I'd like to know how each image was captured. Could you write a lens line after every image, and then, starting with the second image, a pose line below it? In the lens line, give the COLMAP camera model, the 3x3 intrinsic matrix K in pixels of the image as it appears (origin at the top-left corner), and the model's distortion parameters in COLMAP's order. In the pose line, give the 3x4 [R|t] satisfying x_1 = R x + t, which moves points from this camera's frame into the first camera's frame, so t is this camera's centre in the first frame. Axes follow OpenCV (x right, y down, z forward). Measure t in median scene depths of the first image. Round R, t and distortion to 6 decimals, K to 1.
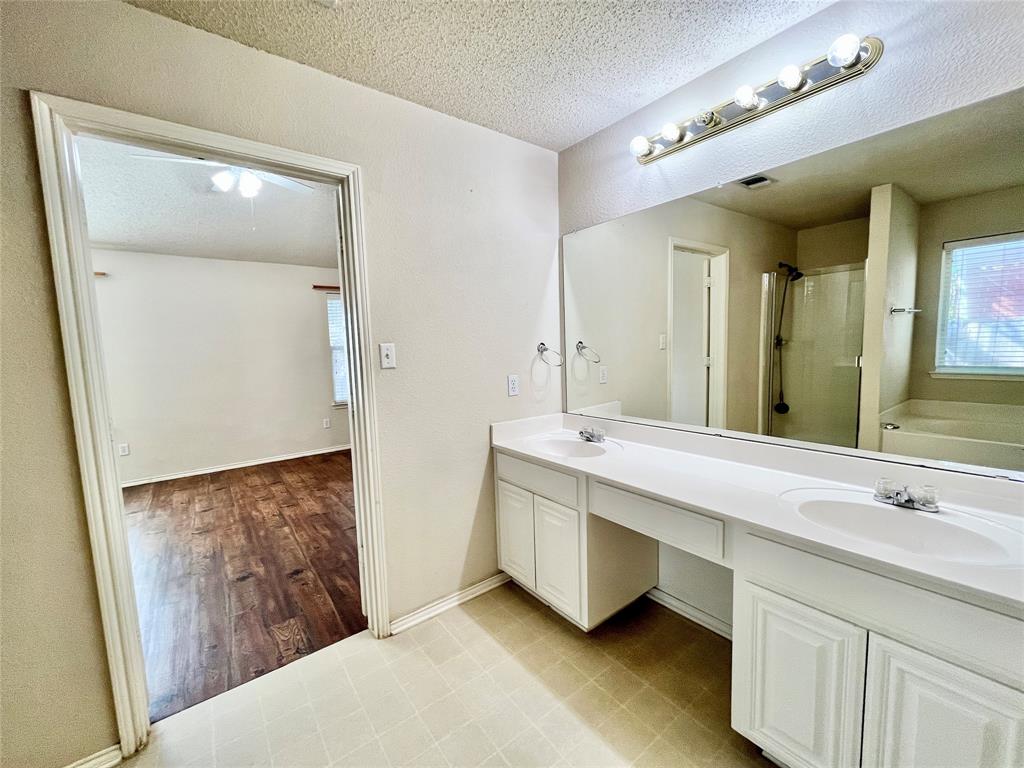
lens RADIAL K [[415.1, 0, 509.0], [0, 415.1, 383.7], [0, 0, 1]] dist [-0.004128, 0.000176]
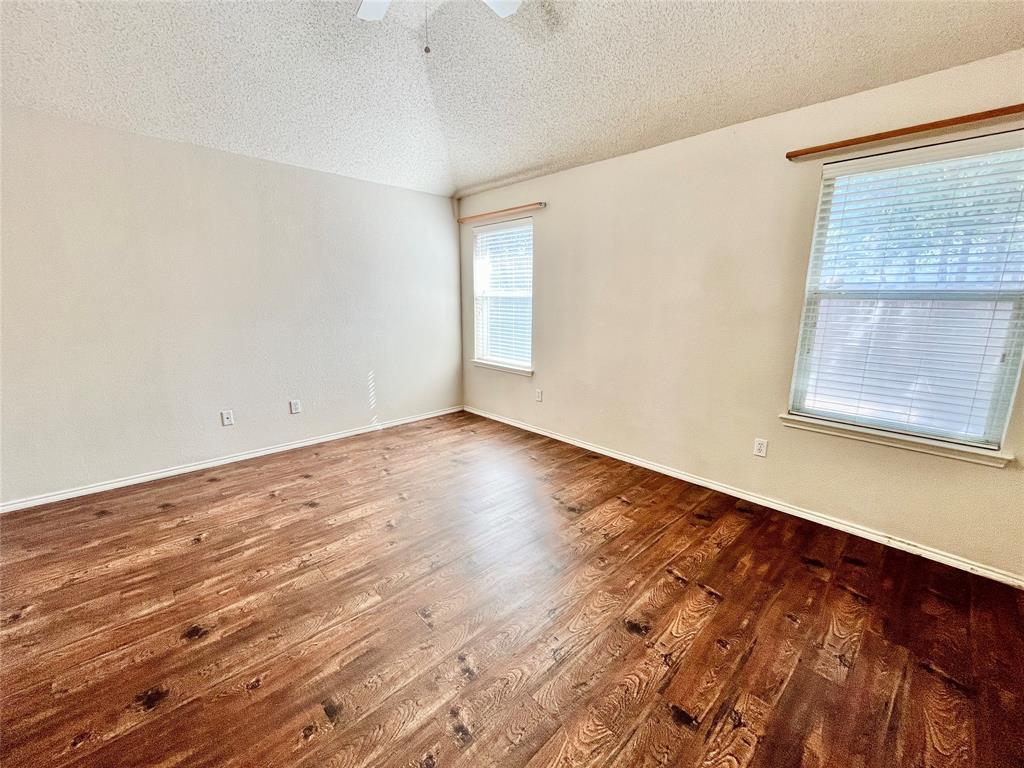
lens RADIAL K [[415.1, 0, 512.9], [0, 415.1, 385.0], [0, 0, 1]] dist [-0.004128, 0.000176]
pose [[0.117714, 0.239426, -0.963752, -0.014997], [-0.104209, 0.968120, 0.227783, -0.095243], [0.987565, 0.073619, 0.138912, 0.992260]]
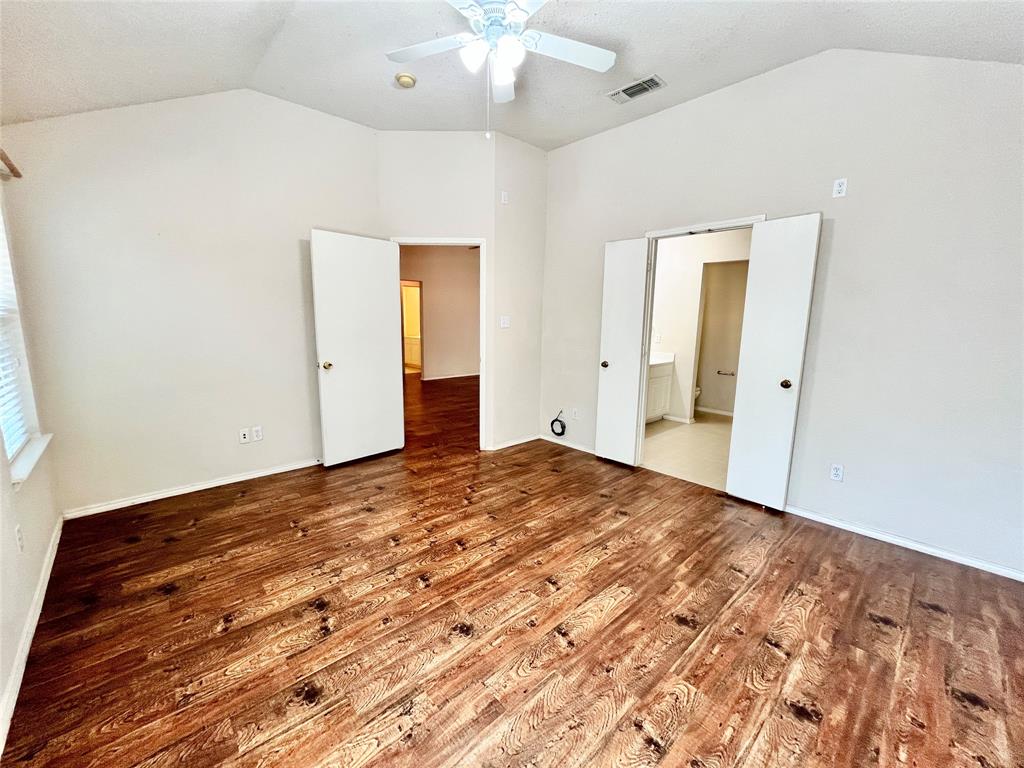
lens RADIAL K [[415.1, 0, 509.8], [0, 415.1, 387.4], [0, 0, 1]] dist [-0.004128, 0.000176]
pose [[-0.094622, -0.131294, 0.986817, -1.239909], [0.082673, 0.986805, 0.139219, -0.058163], [-0.992075, 0.094756, -0.082518, 0.988120]]
